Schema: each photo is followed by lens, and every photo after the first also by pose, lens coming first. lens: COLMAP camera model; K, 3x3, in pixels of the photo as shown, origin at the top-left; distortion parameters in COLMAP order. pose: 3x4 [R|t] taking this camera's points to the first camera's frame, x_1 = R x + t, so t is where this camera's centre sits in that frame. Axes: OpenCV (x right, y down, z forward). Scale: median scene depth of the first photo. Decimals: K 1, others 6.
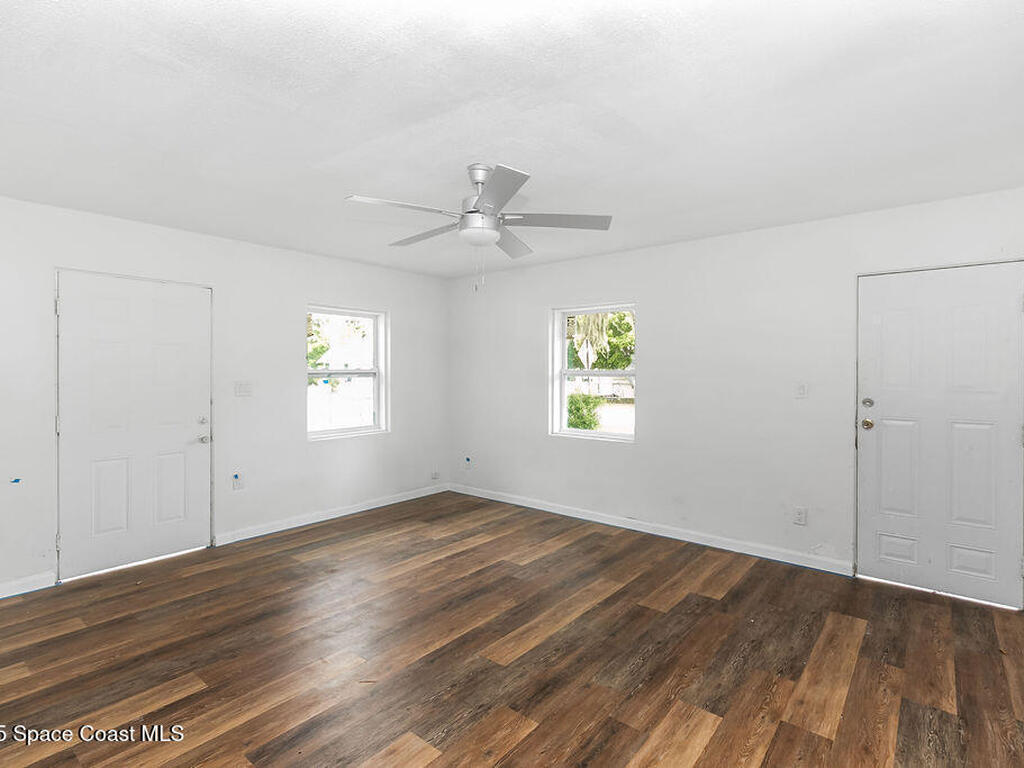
lens RADIAL K [[507.3, 0, 516.5], [0, 507.3, 376.6], [0, 0, 1]] dist [0.005904, -0.000091]
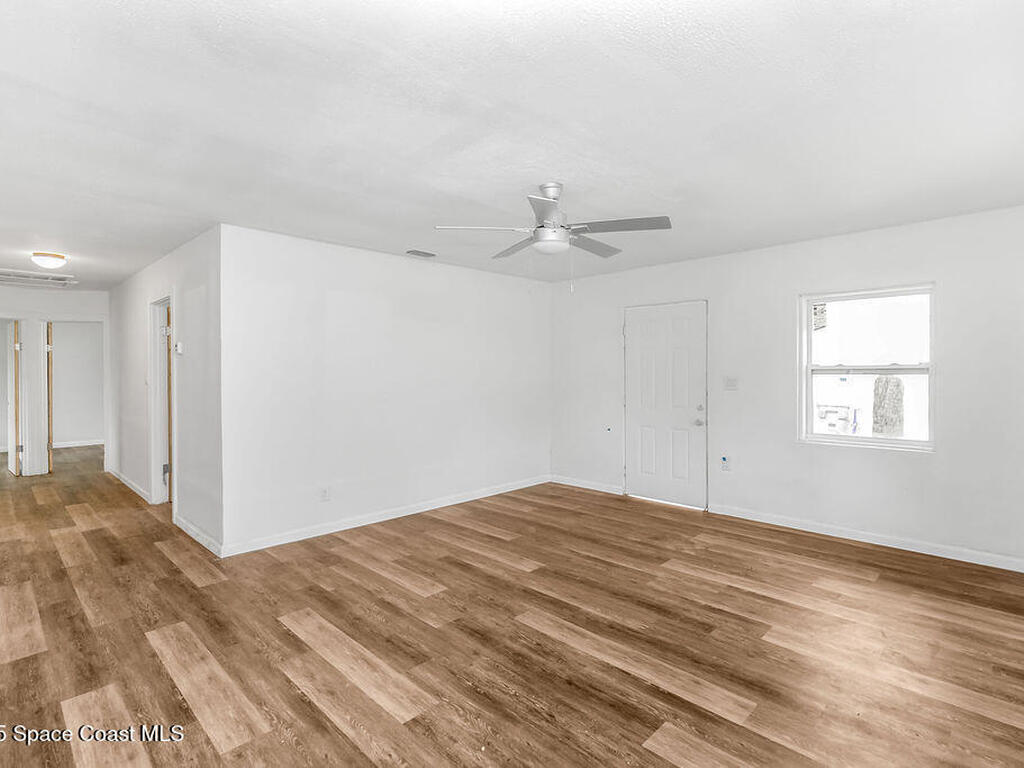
lens RADIAL K [[507.3, 0, 516.5], [0, 507.3, 376.6], [0, 0, 1]] dist [0.005904, -0.000091]
pose [[-0.061434, 0.011090, -0.998050, 0.809321], [-0.008914, 0.999892, 0.011660, -0.001503], [0.998071, 0.009613, -0.061329, 0.761180]]
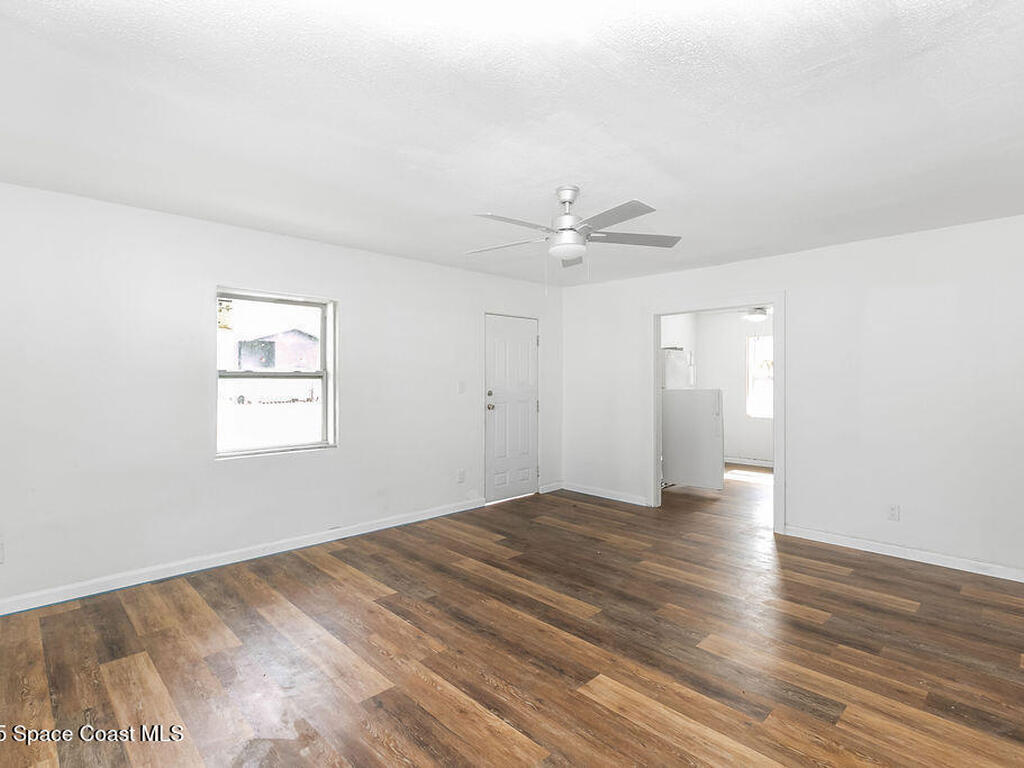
lens RADIAL K [[527.3, 0, 477.9], [0, 527.3, 373.8], [0, 0, 1]] dist [0.006006, 0.000310]
pose [[0.155166, 0.001909, 0.987887, -0.963867], [0.009435, 0.999950, -0.003415, -0.007658], [-0.987843, 0.009851, 0.155140, 0.778044]]
